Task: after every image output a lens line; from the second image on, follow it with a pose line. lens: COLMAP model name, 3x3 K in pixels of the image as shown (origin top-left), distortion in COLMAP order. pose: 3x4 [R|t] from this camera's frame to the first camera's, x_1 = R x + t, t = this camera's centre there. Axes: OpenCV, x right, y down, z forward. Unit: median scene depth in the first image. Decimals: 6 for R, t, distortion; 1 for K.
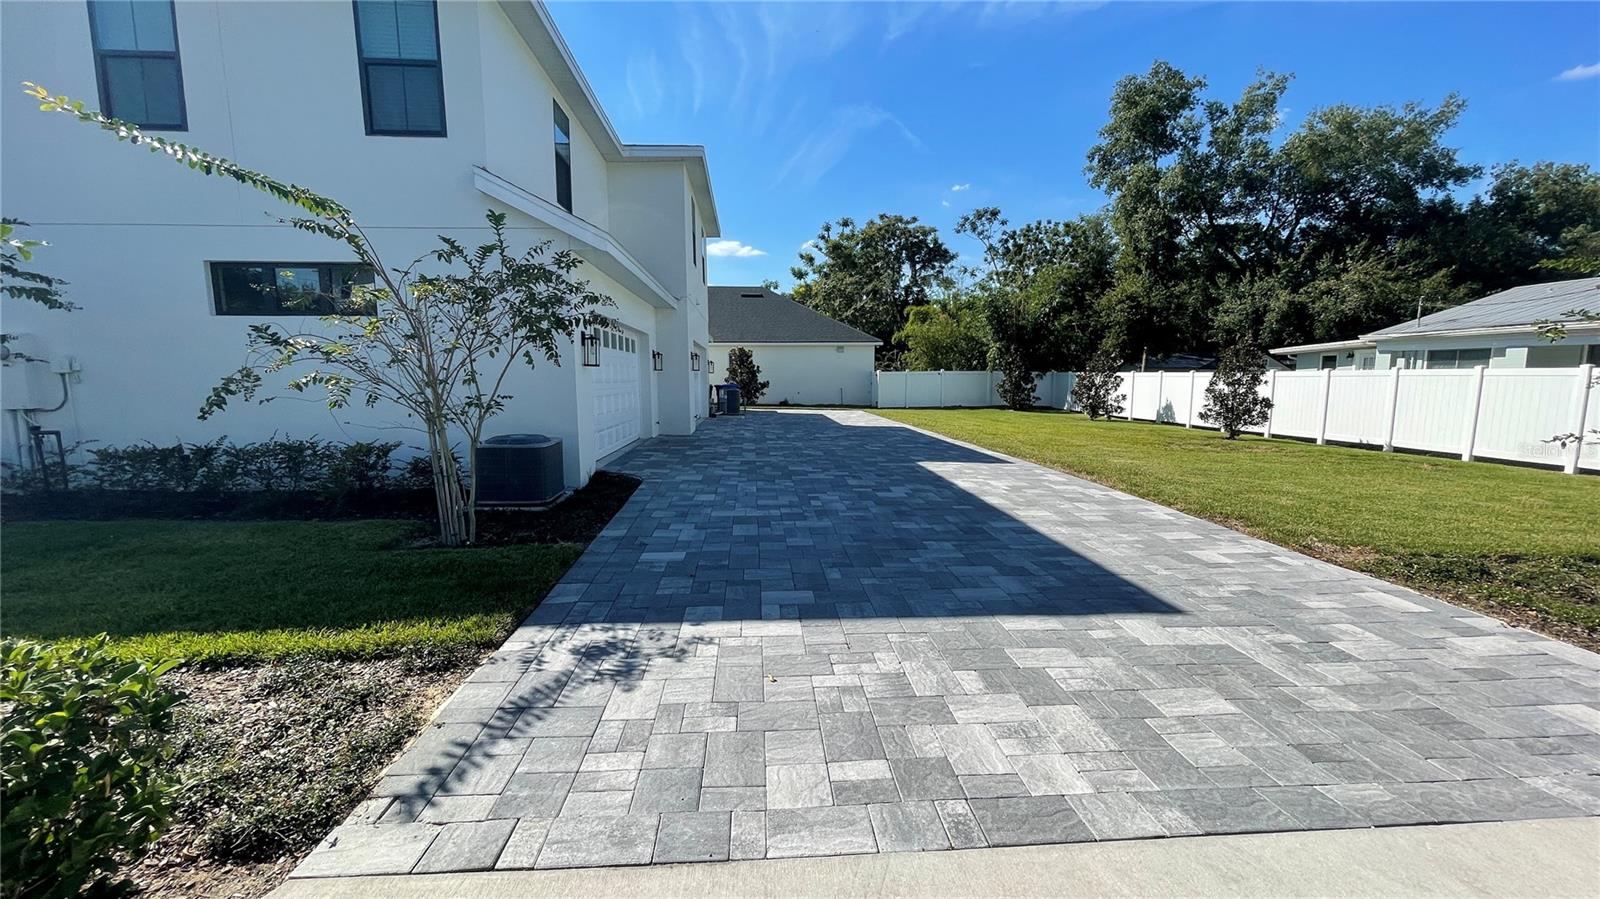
lens RADIAL K [[644.5, 0, 797.5], [0, 644.5, 453.1], [0, 0, 1]] dist [-0.007383, 0.003350]
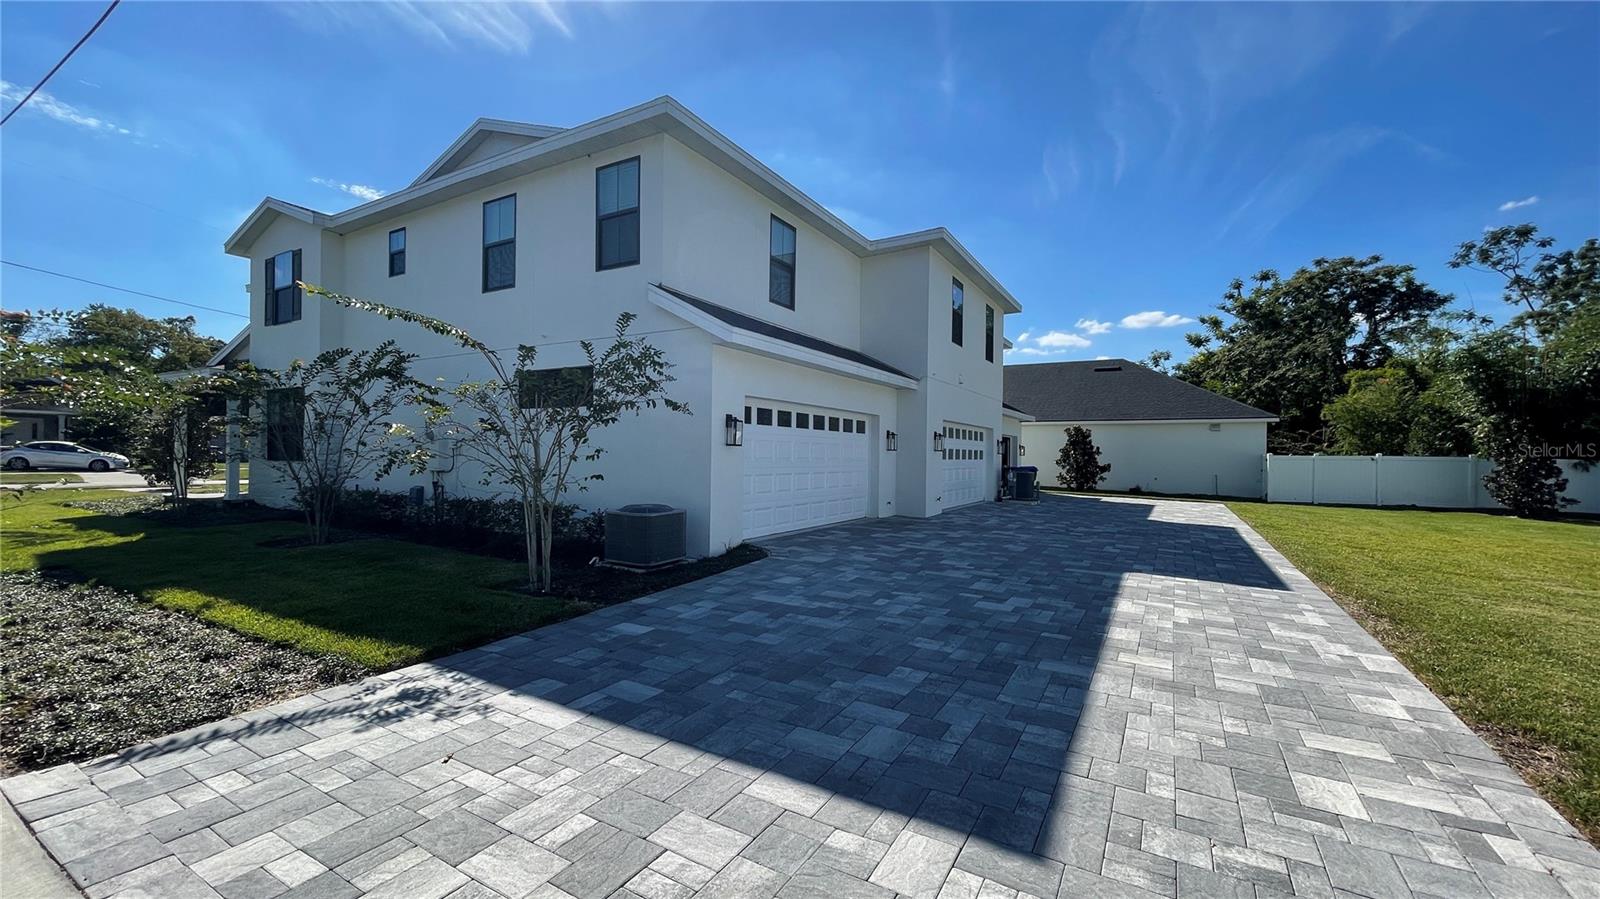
lens RADIAL K [[644.5, 0, 795.8], [0, 644.5, 451.8], [0, 0, 1]] dist [-0.007383, 0.003350]
pose [[0.826224, 0.011620, -0.563222, 0.533188], [-0.082002, 0.991619, -0.099834, -0.035829], [0.557341, 0.128670, 0.820253, 0.238922]]
